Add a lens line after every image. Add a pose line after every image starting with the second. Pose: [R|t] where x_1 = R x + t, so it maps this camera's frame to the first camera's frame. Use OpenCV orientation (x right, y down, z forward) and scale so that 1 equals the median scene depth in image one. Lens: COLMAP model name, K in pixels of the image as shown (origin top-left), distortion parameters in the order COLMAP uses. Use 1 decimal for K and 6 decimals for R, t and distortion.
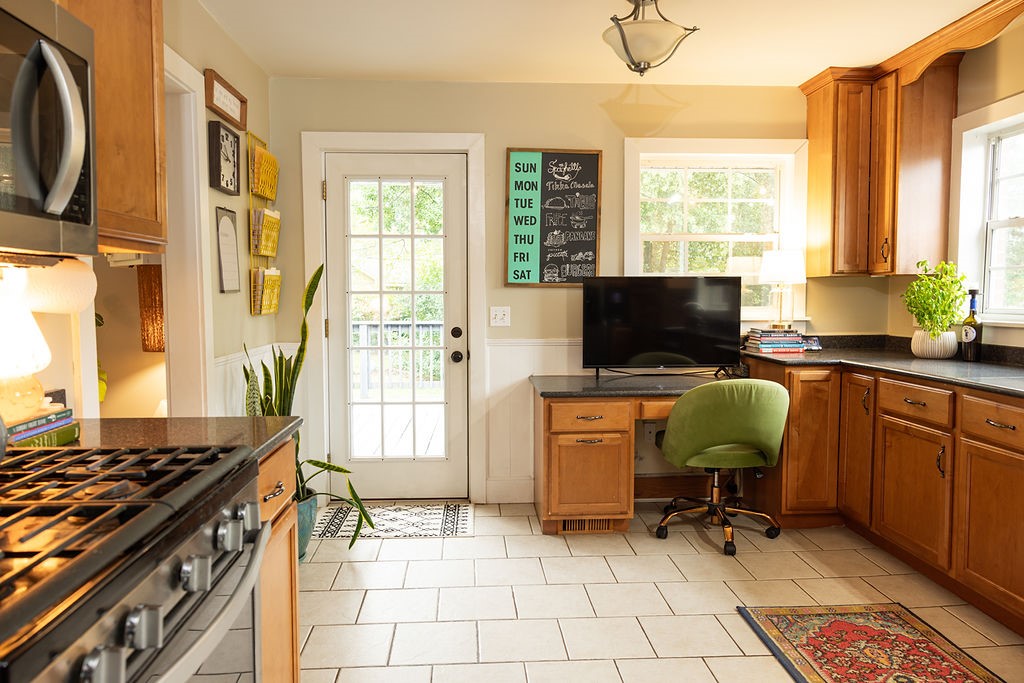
lens RADIAL K [[694.6, 0, 510.1], [0, 694.6, 339.5], [0, 0, 1]] dist [0.002289, -0.001329]
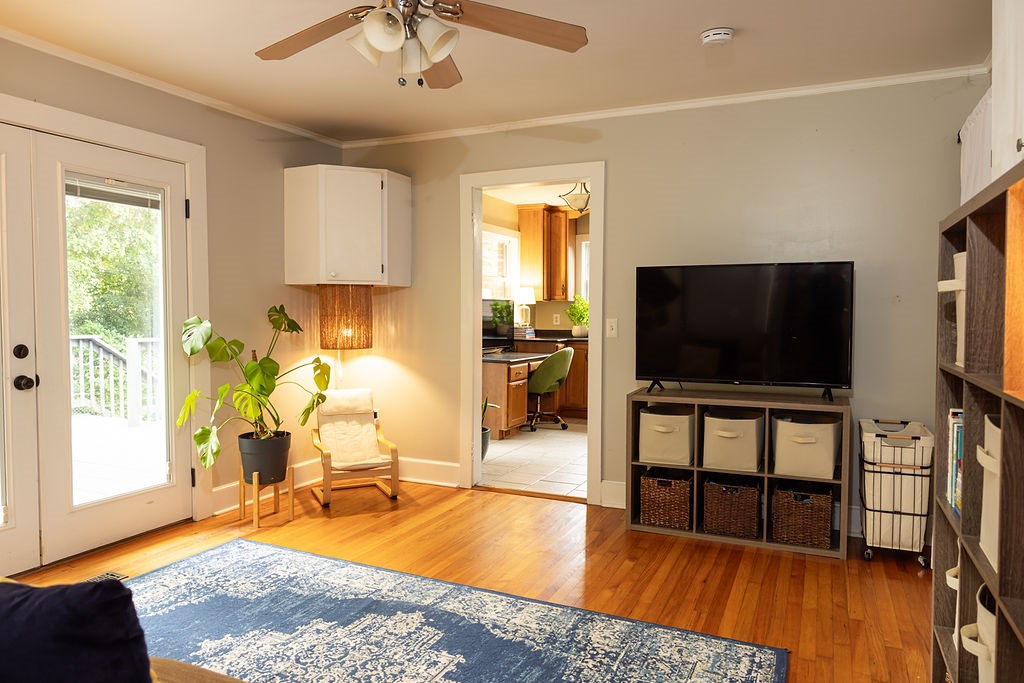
lens RADIAL K [[694.6, 0, 510.1], [0, 694.6, 339.5], [0, 0, 1]] dist [0.002289, -0.001329]
pose [[0.476284, -0.035960, 0.878556, -1.641424], [0.053918, 0.998478, 0.011638, -0.006070], [-0.877637, 0.041827, 0.477498, 0.101721]]
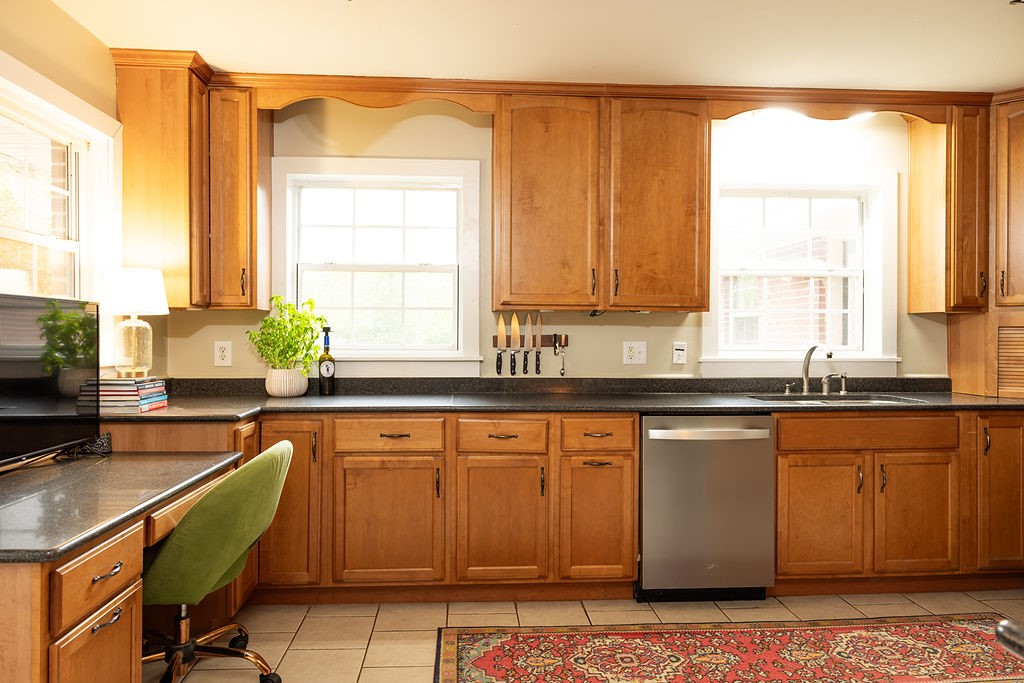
lens RADIAL K [[694.6, 0, 510.1], [0, 694.6, 339.5], [0, 0, 1]] dist [0.002289, -0.001329]
pose [[-0.010656, -0.003588, 0.999937, -0.397636], [0.059132, 0.998241, 0.004213, -0.040644], [-0.998193, 0.059173, -0.010425, 0.731440]]
